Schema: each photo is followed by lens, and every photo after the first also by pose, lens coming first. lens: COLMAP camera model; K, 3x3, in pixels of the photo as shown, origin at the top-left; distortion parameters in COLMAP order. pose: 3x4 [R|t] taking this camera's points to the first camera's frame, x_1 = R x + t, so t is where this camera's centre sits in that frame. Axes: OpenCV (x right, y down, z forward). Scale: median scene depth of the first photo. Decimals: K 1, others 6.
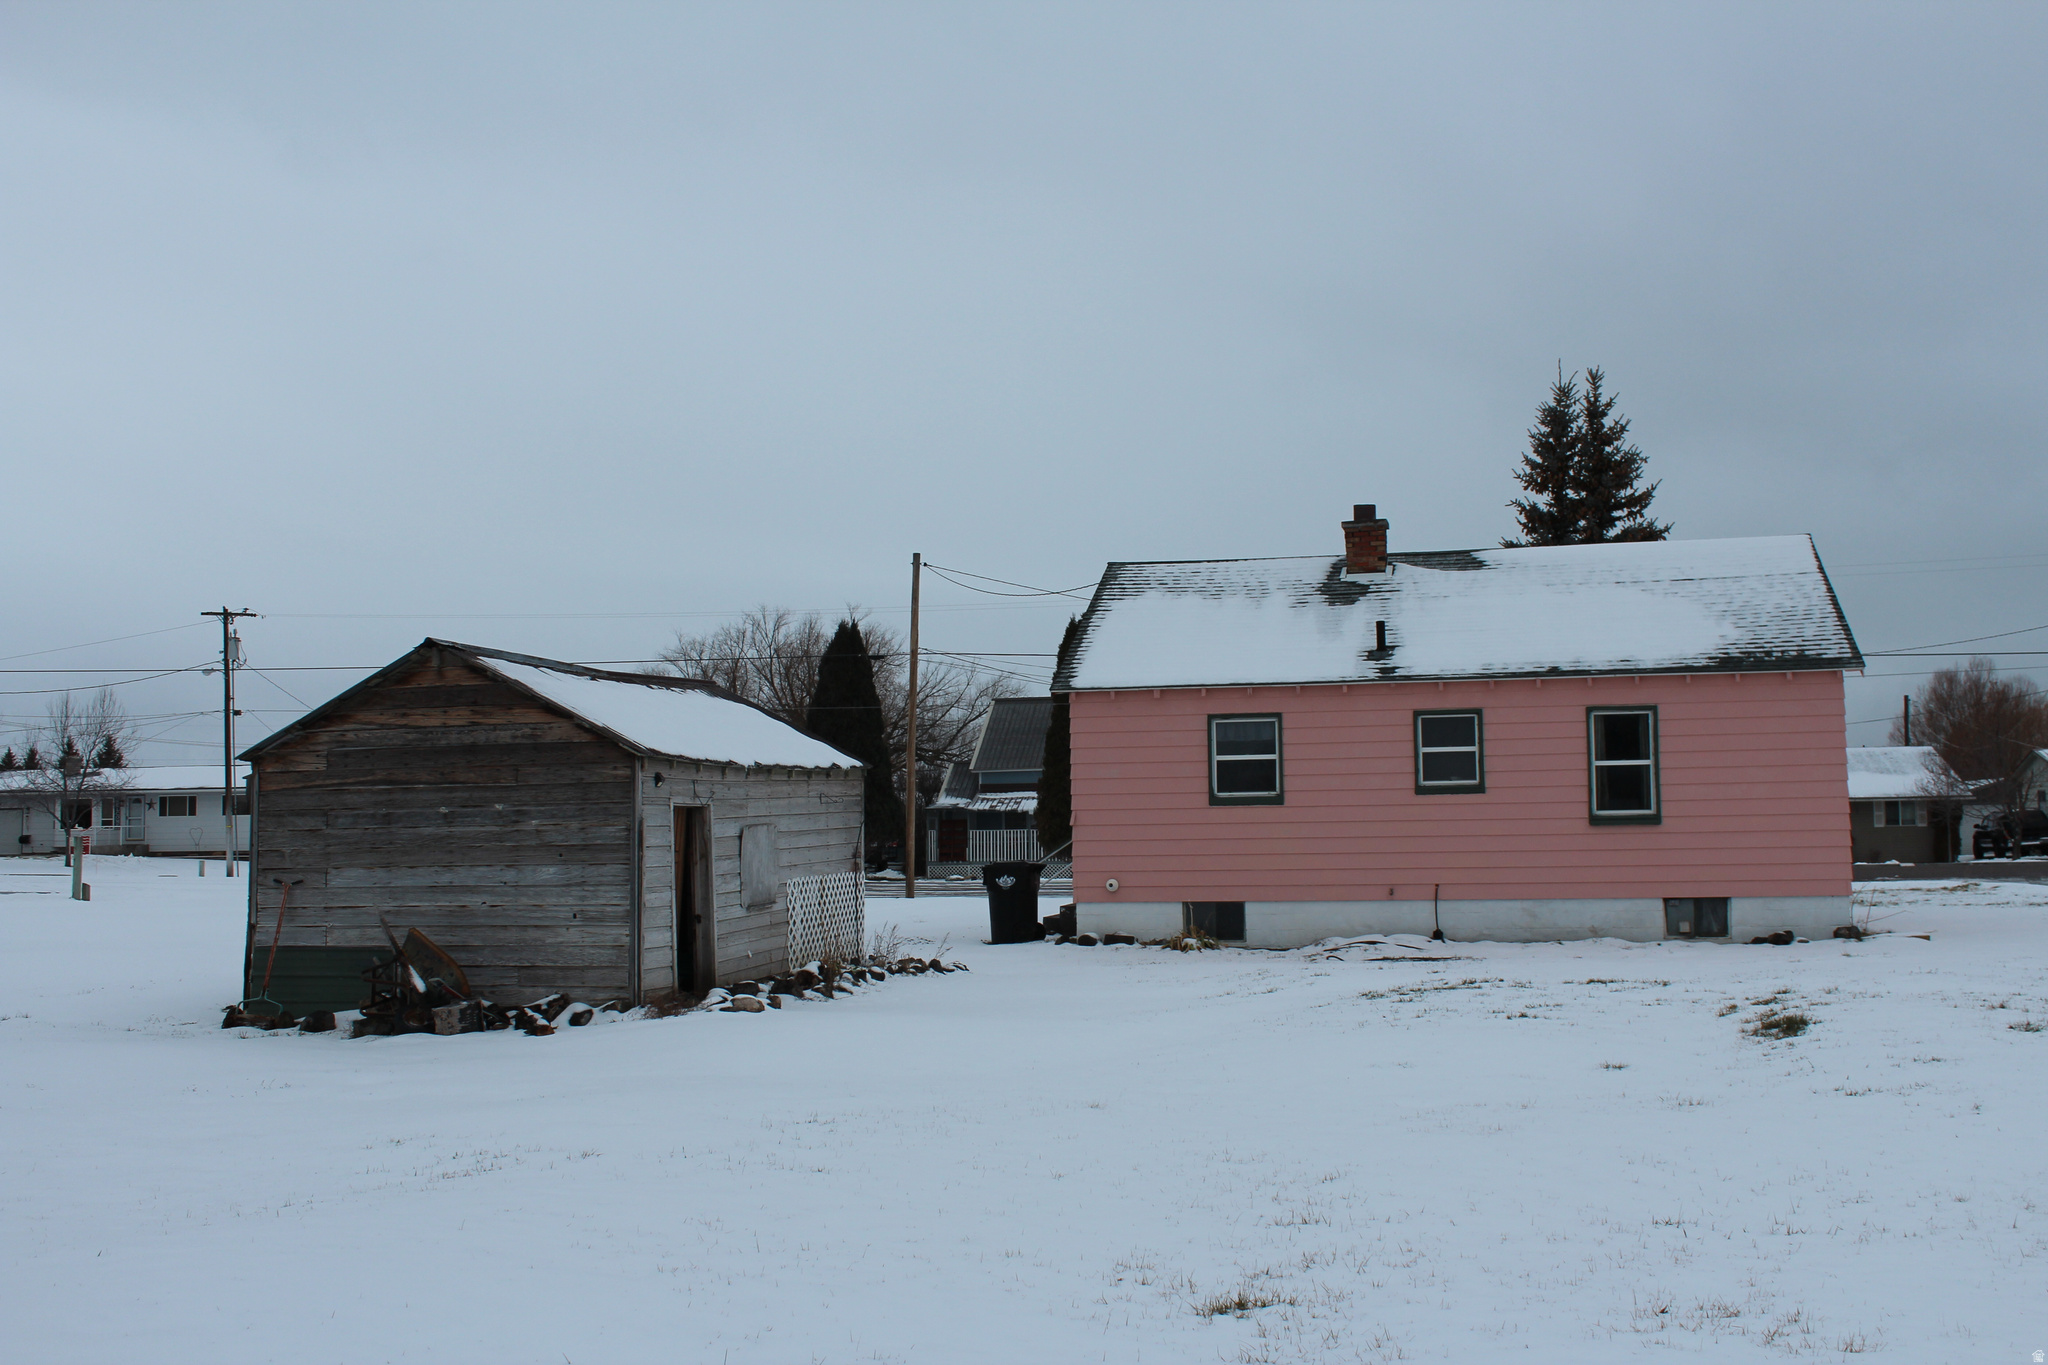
lens RADIAL K [[1951.5, 0, 1024.0], [0, 1951.5, 682.5], [0, 0, 1]] dist [-0.007278, -0.279130]
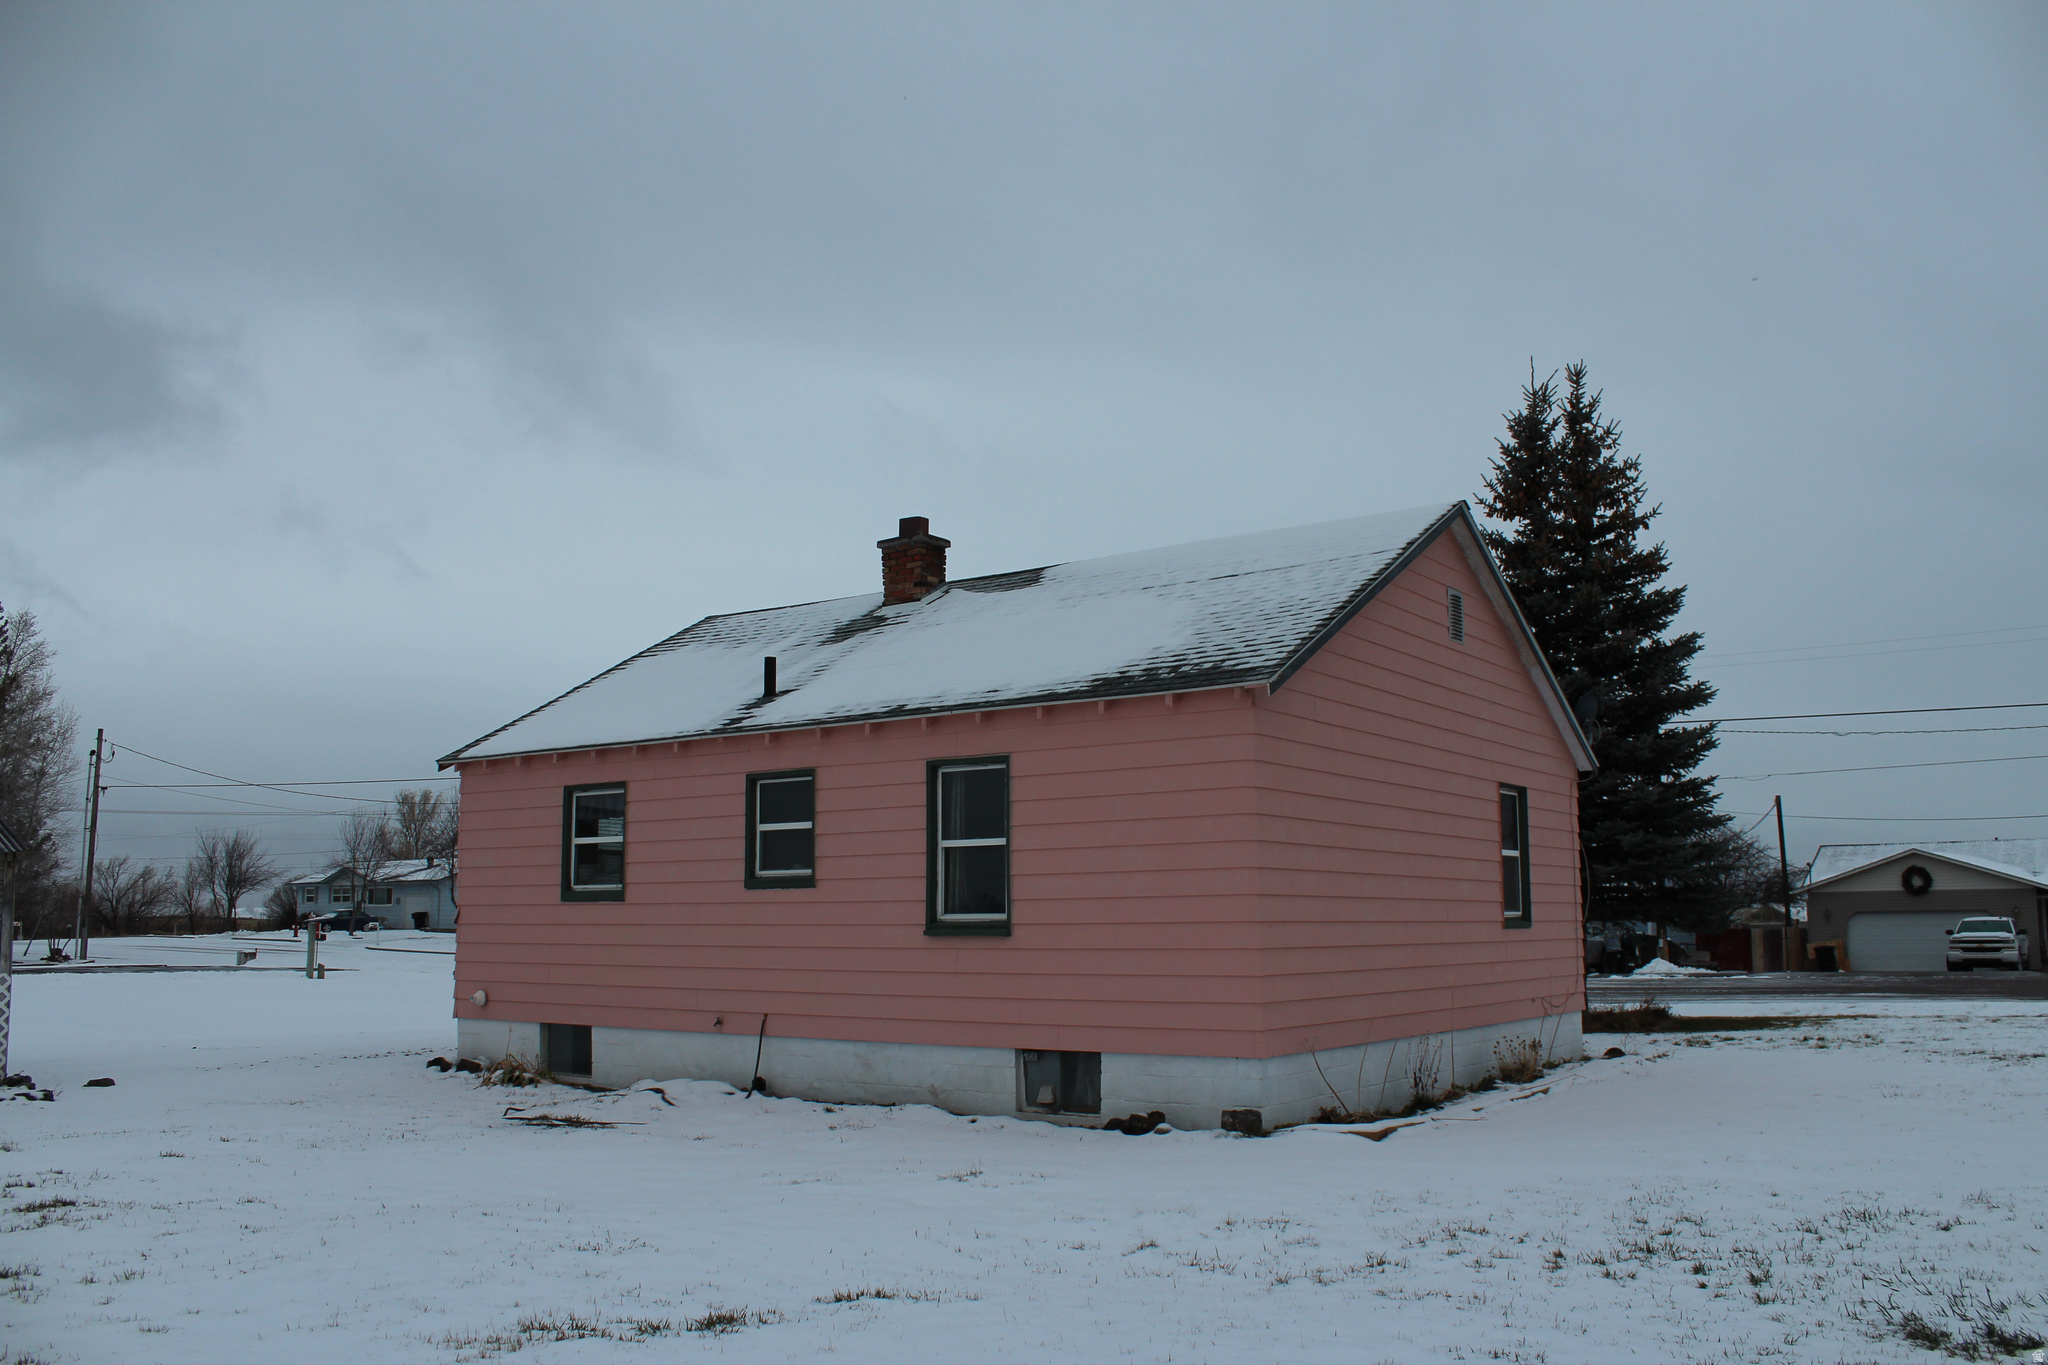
lens RADIAL K [[1646.3, 0, 1023.3], [0, 1646.3, 738.7], [0, 0, 1]] dist [-0.146243, 0.000977]
pose [[0.924292, -0.033516, -0.380211, 0.522800], [0.019732, 0.999001, -0.040095, 0.027665], [0.381175, 0.029557, 0.924030, 0.468398]]
